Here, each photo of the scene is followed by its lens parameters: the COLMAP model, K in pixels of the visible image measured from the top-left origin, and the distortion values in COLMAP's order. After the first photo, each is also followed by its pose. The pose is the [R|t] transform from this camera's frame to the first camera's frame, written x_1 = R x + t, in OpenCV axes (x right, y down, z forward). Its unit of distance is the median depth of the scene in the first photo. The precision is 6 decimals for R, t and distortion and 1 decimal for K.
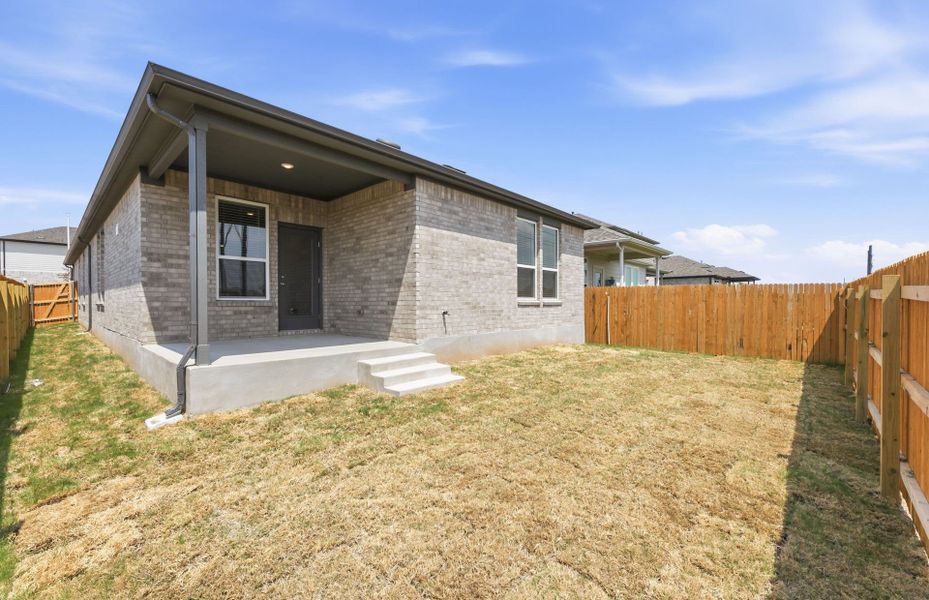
lens RADIAL K [[379.2, 0, 461.7], [0, 379.2, 306.0], [0, 0, 1]] dist [-0.001165, -0.000542]
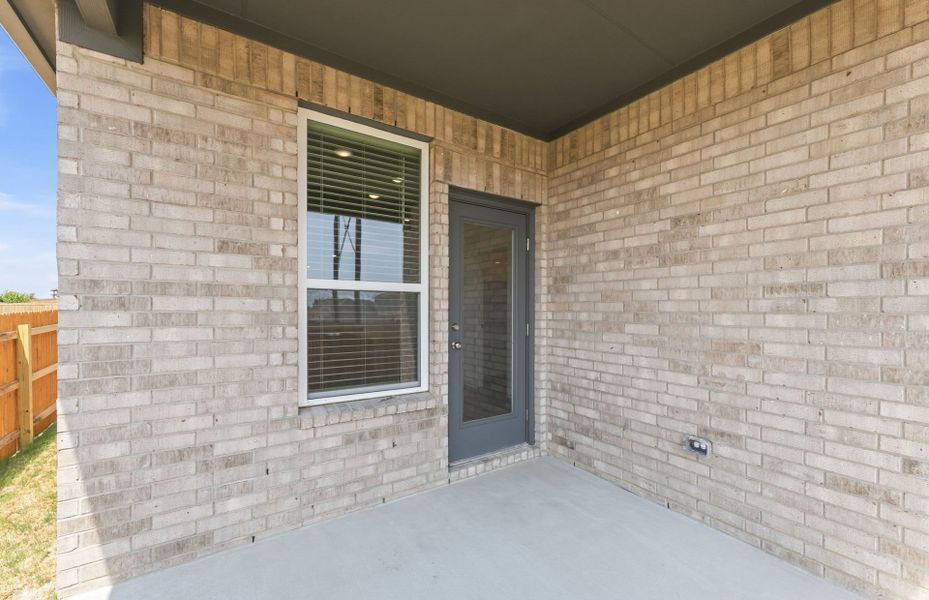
lens RADIAL K [[379.2, 0, 466.8], [0, 379.2, 311.5], [0, 0, 1]] dist [-0.001165, -0.000542]
pose [[0.972015, 0.007882, -0.234785, -0.395734], [-0.008054, 0.999968, 0.000225, -0.100412], [0.234779, 0.001672, 0.972047, 0.661843]]
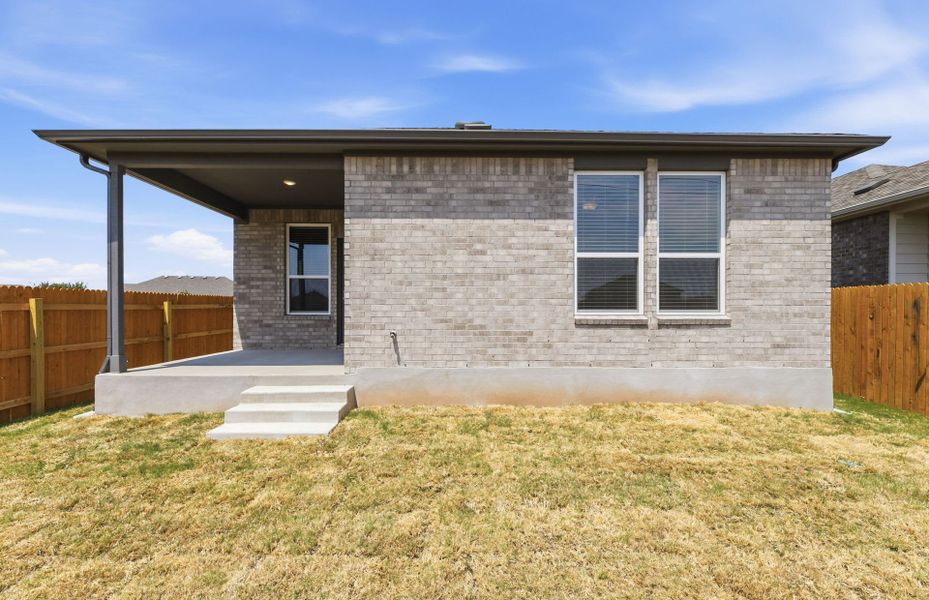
lens RADIAL K [[379.2, 0, 465.6], [0, 379.2, 313.8], [0, 0, 1]] dist [-0.001165, -0.000542]
pose [[0.687967, 0.004273, -0.725730, 0.534017], [-0.006862, 0.999976, -0.000617, -0.019630], [0.725710, 0.005404, 0.687980, 0.572592]]
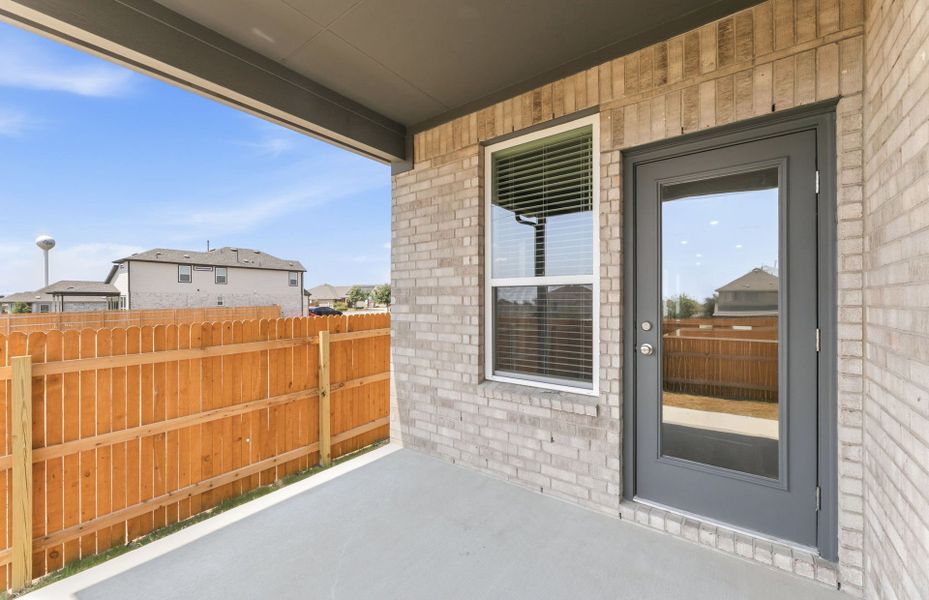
lens RADIAL K [[379.2, 0, 458.7], [0, 379.2, 302.6], [0, 0, 1]] dist [-0.001165, -0.000542]
pose [[0.080637, 0.001445, -0.996743, -0.192209], [-0.007014, 0.999975, 0.000882, -0.102012], [0.996719, 0.006920, 0.080645, 0.885474]]
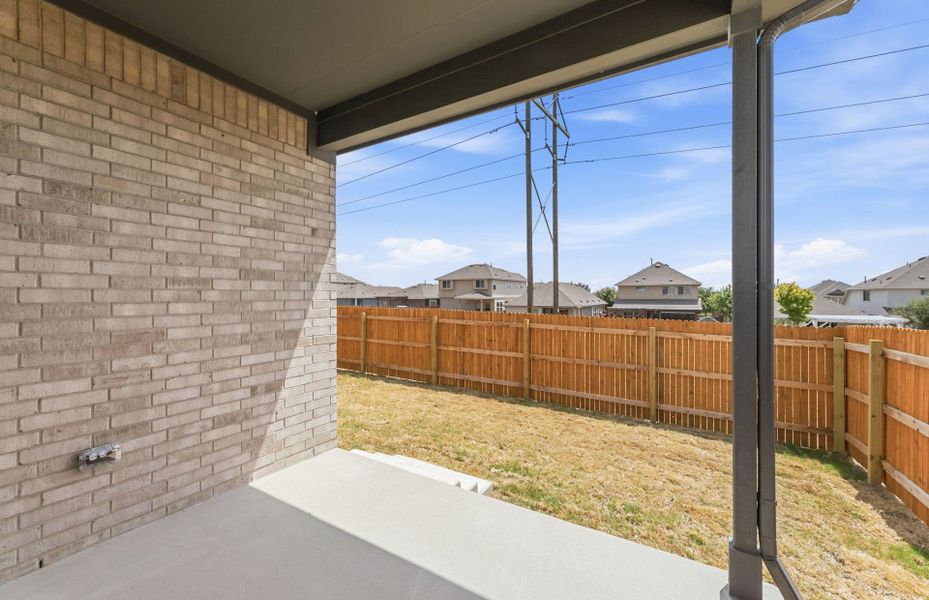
lens RADIAL K [[379.2, 0, 468.7], [0, 379.2, 297.1], [0, 0, 1]] dist [-0.001165, -0.000542]
pose [[-0.209895, 0.003483, 0.977718, -0.617999], [0.012603, 0.999920, -0.000857, -0.101925], [-0.977643, 0.012142, -0.209922, 0.815655]]
